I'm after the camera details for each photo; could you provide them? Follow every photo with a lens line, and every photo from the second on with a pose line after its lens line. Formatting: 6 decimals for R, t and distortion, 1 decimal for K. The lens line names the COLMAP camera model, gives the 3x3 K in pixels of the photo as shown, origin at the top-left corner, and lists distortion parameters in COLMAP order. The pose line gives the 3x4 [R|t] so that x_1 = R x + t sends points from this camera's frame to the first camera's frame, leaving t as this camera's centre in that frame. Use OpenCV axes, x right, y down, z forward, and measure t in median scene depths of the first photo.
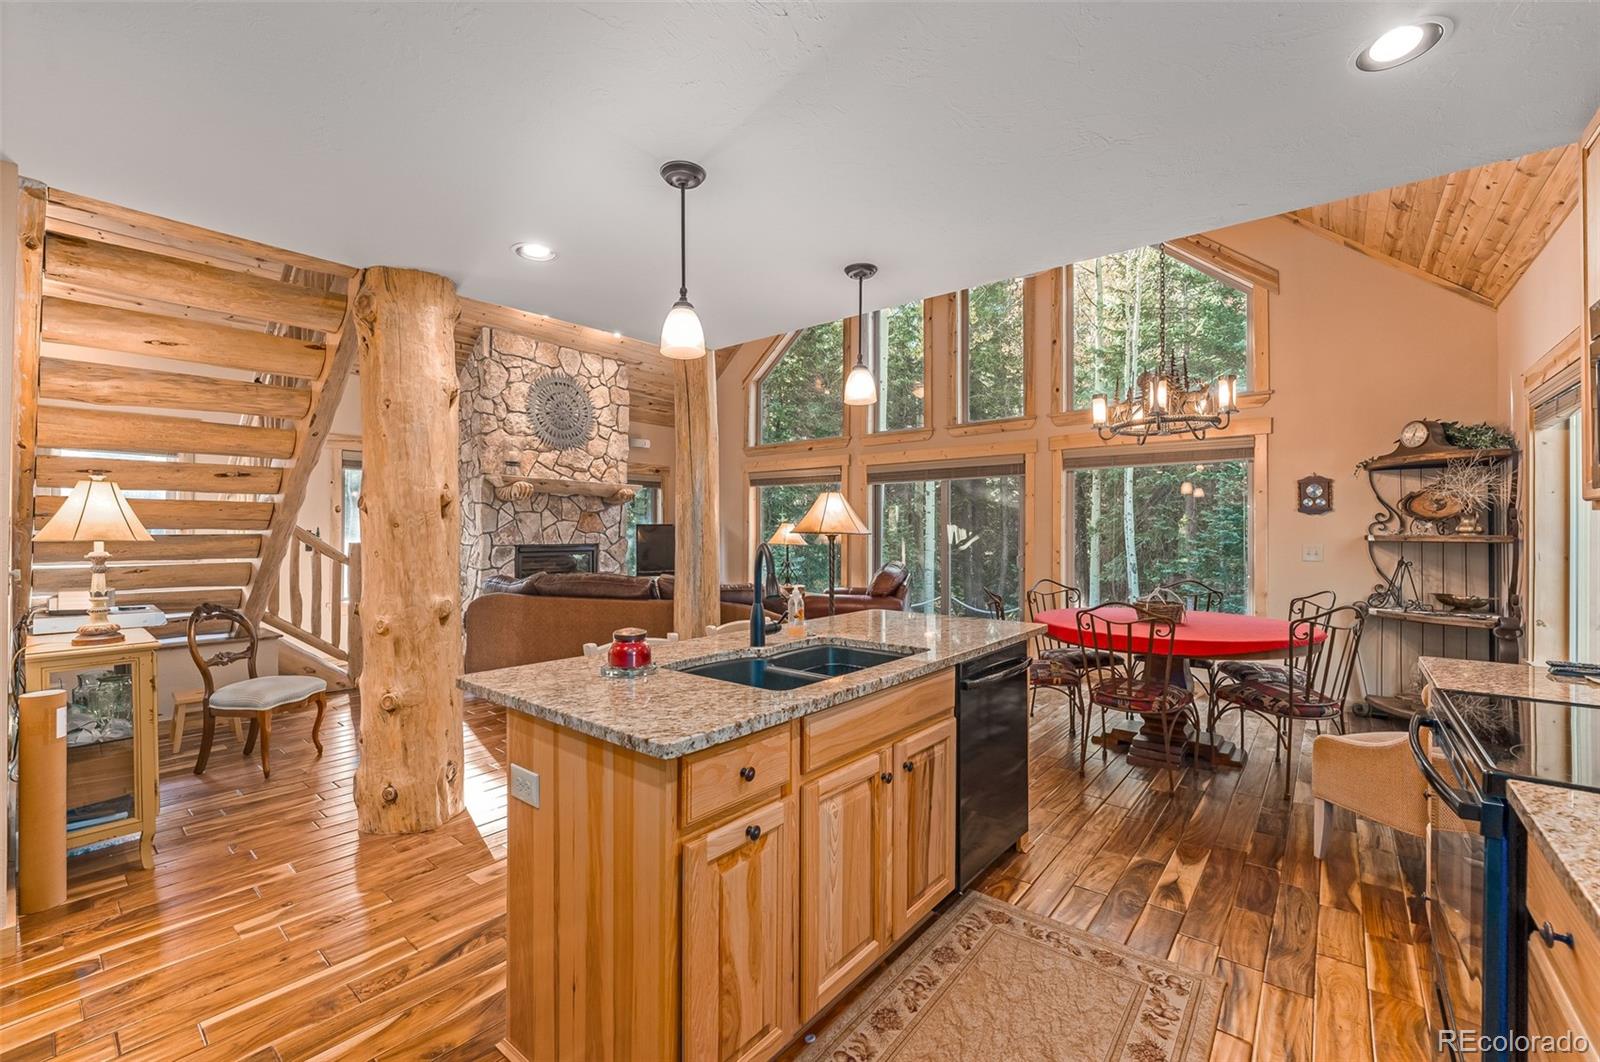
lens RADIAL K [[659.0, 0, 813.2], [0, 659.0, 526.6], [0, 0, 1]] dist [-0.024378, 0.001479]
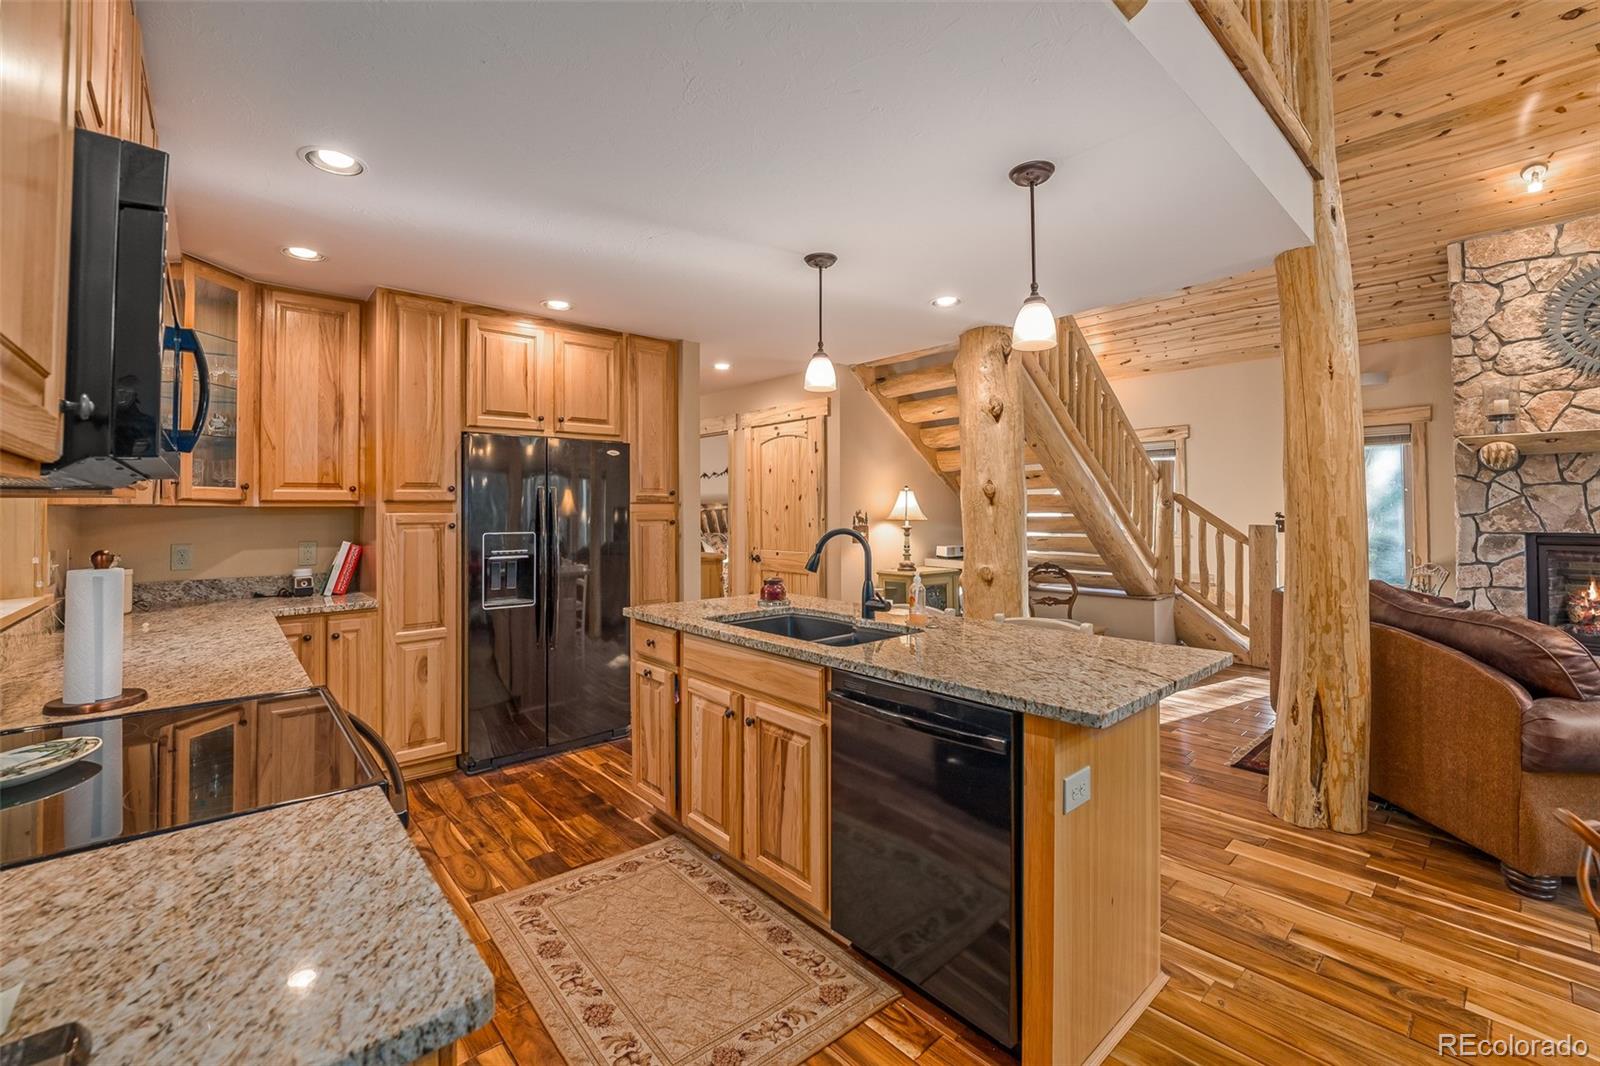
lens RADIAL K [[667.5, 0, 780.8], [0, 667.5, 495.8], [0, 0, 1]] dist [-0.025167, 0.003348]
pose [[-0.179764, -0.024688, -0.983400, 0.364821], [0.010434, 0.999581, -0.027002, -0.000365], [0.983654, -0.015115, -0.179431, 0.356457]]
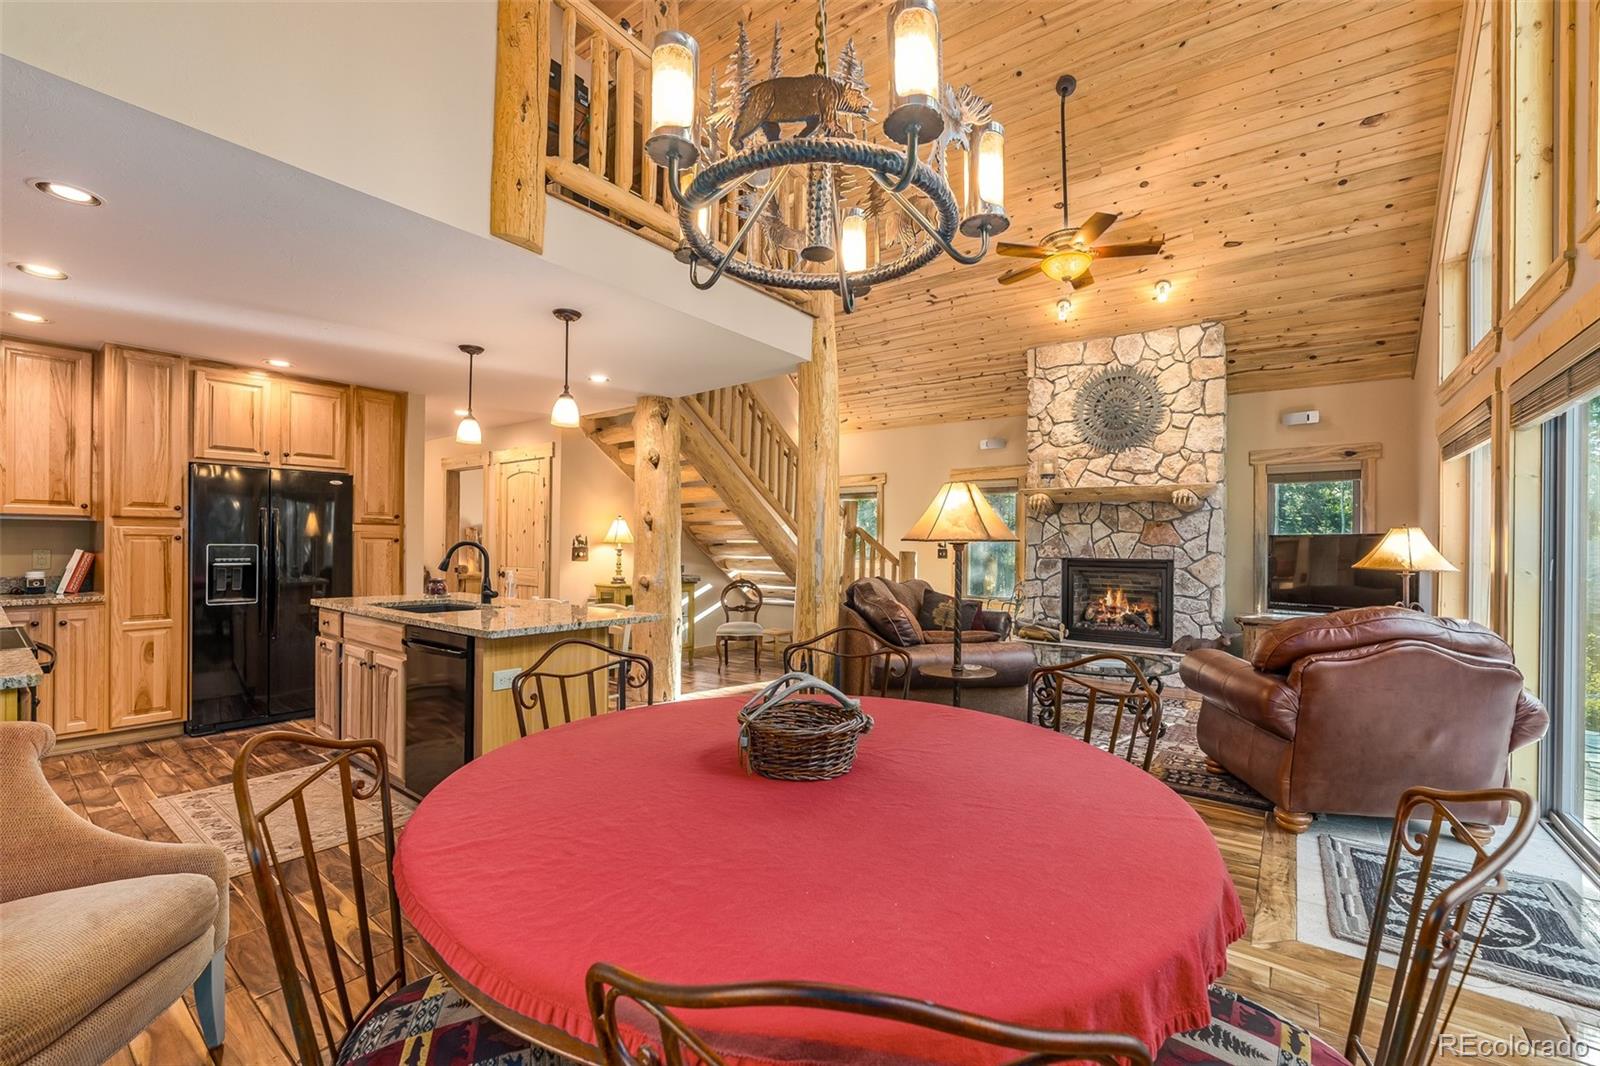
lens RADIAL K [[667.5, 0, 794.3], [0, 667.5, 542.7], [0, 0, 1]] dist [-0.025167, 0.003348]
pose [[0.020259, -0.005999, -0.999777, 0.541430], [-0.002871, 0.999978, -0.006058, 0.012610], [0.999791, 0.002993, 0.020241, 0.587355]]
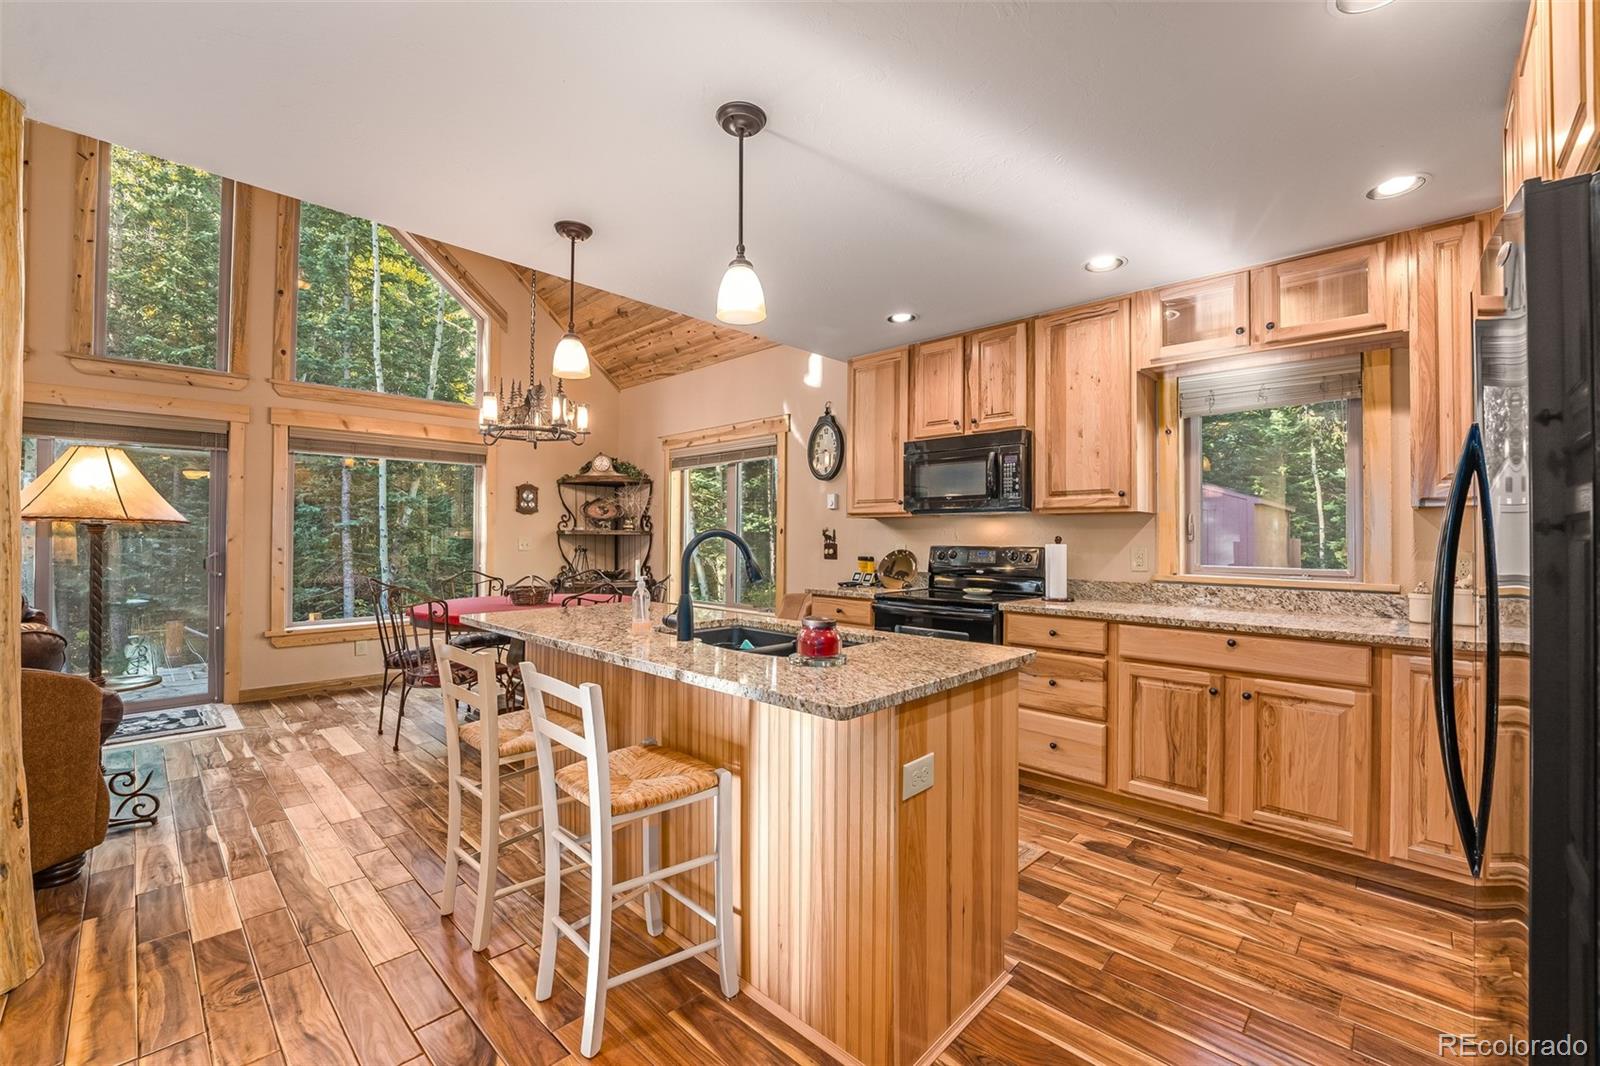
lens RADIAL K [[667.5, 0, 808.5], [0, 667.5, 529.1], [0, 0, 1]] dist [-0.025167, 0.003348]
pose [[0.097151, 0.006734, 0.995247, -0.336728], [-0.010056, 0.999933, -0.005784, 0.009035], [-0.995219, -0.009446, 0.097212, 0.247773]]
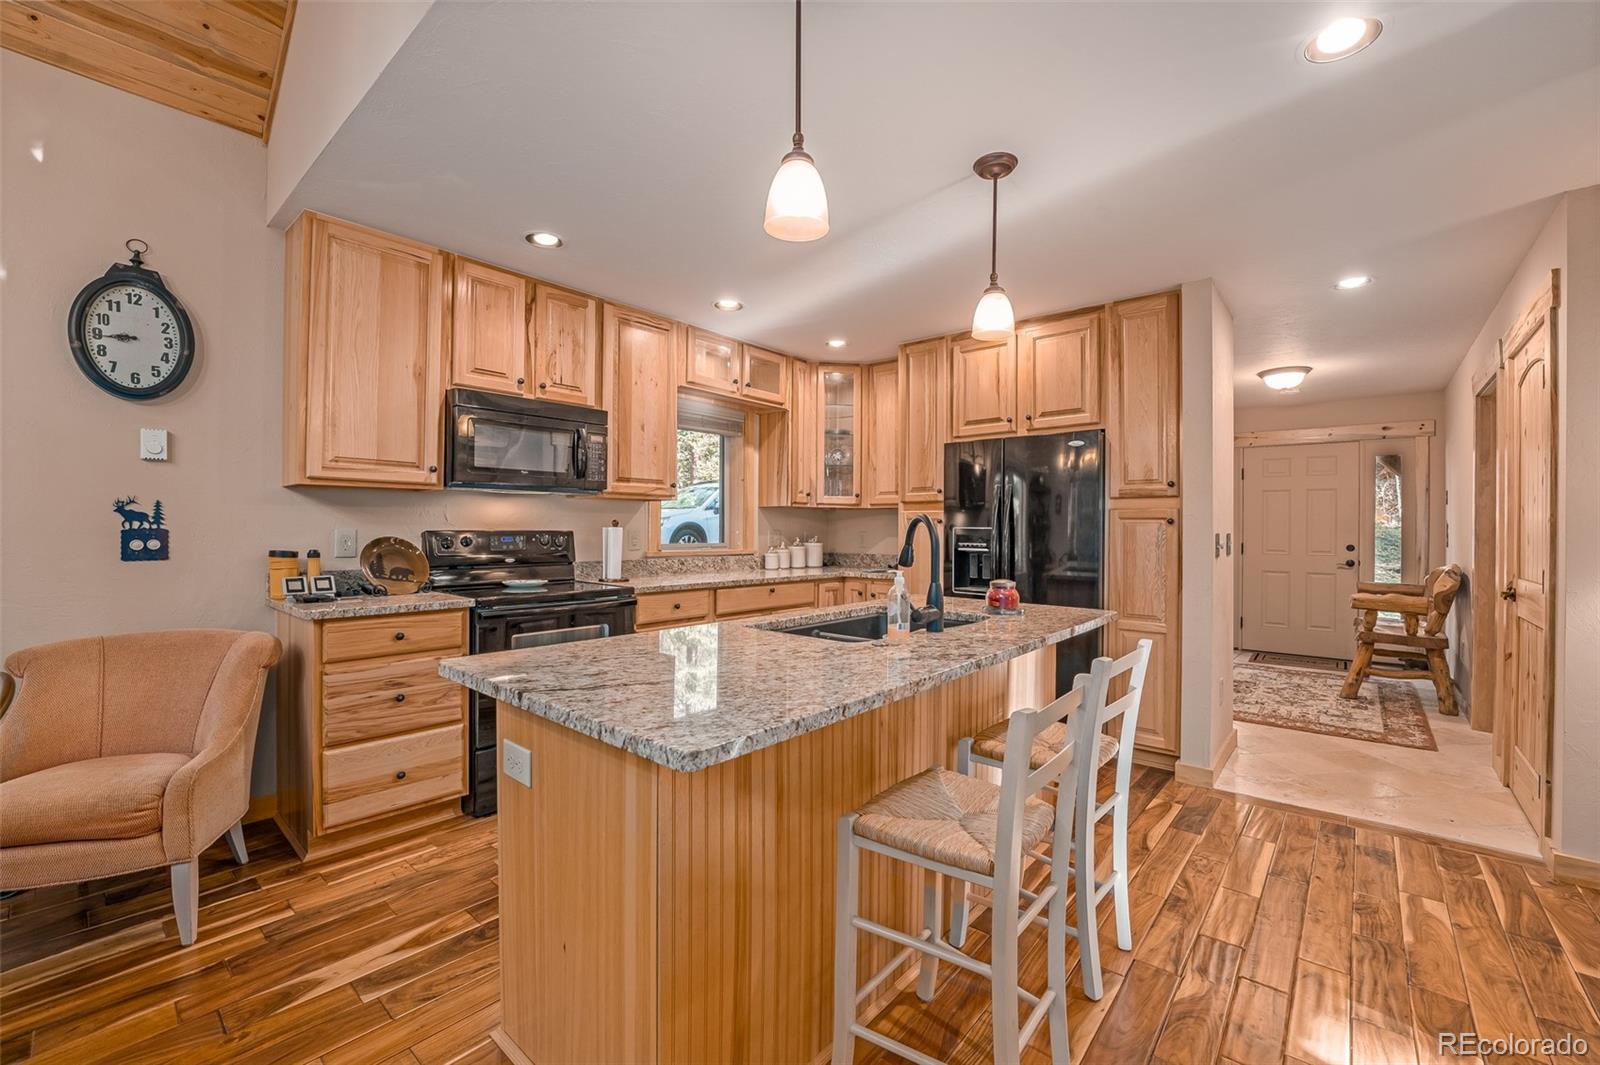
lens RADIAL K [[659.0, 0, 813.5], [0, 659.0, 527.7], [0, 0, 1]] dist [-0.024378, 0.001479]
pose [[-0.999586, -0.012017, 0.026161, 0.018604], [-0.012191, 0.999905, -0.006507, 0.017497], [-0.026080, -0.006824, -0.999637, 0.631995]]
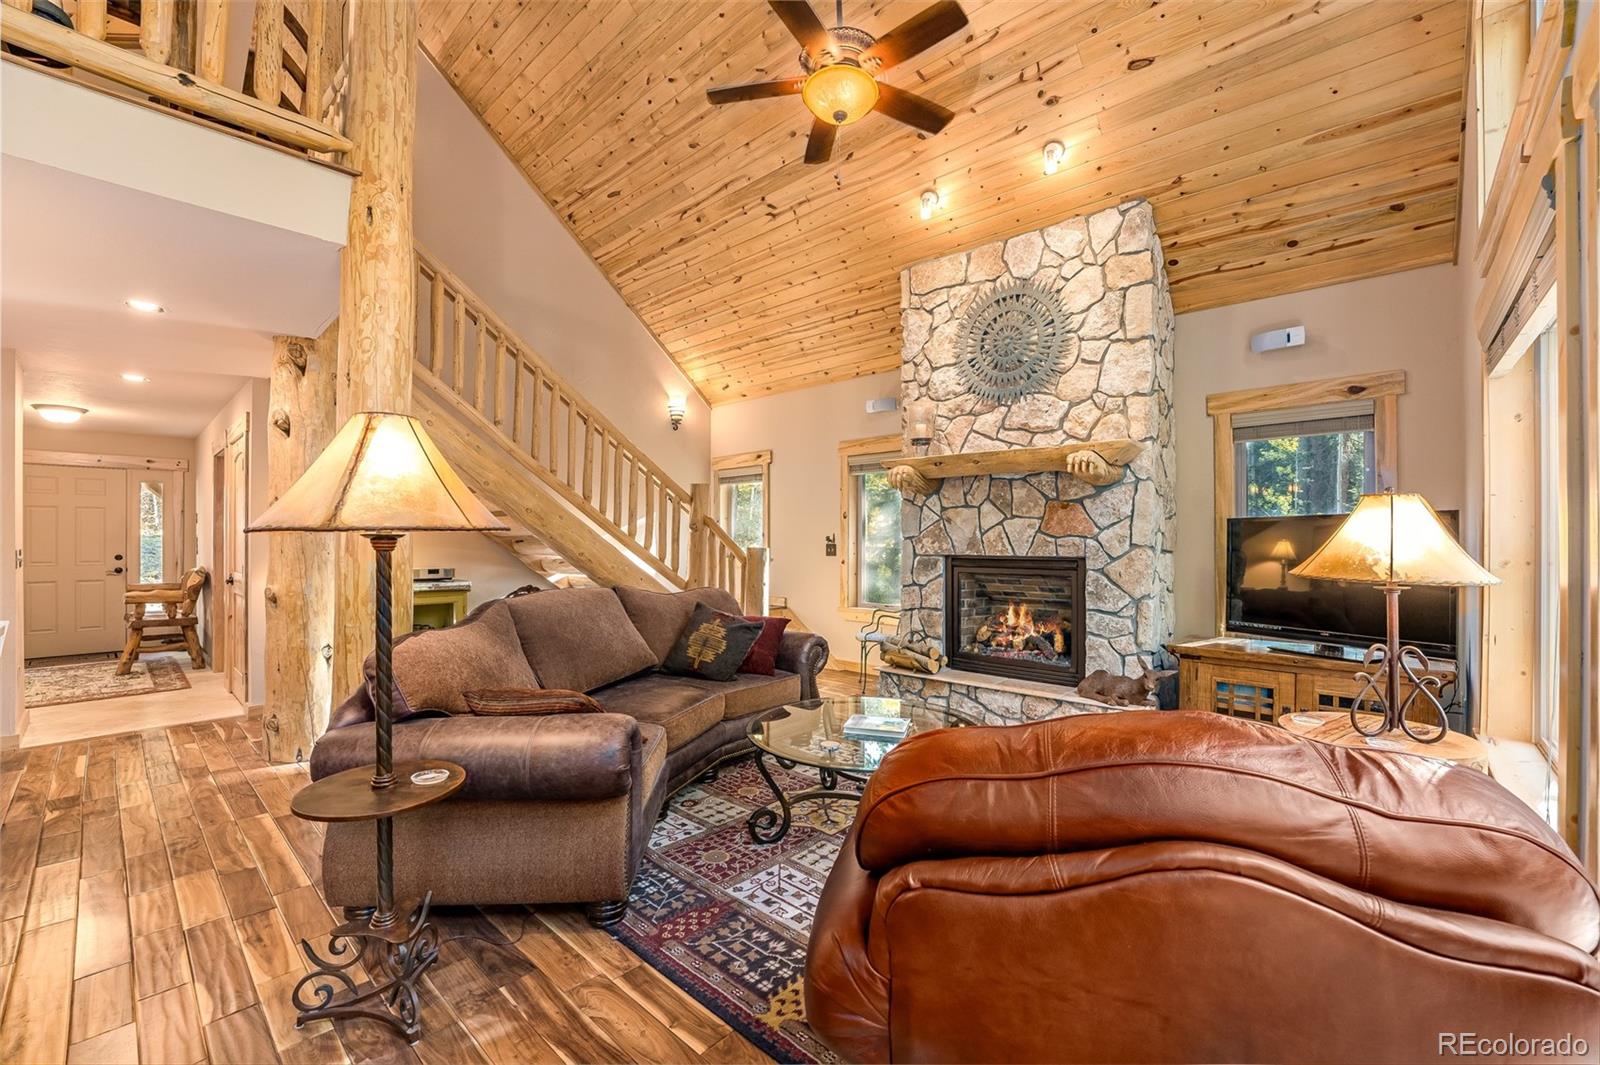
lens RADIAL K [[659.0, 0, 800.5], [0, 659.0, 536.5], [0, 0, 1]] dist [-0.024378, 0.001479]
pose [[-0.074130, -0.007554, -0.997220, 0.268025], [0.007530, 0.999939, -0.008134, 0.012983], [0.997220, -0.008112, -0.074069, 0.911783]]
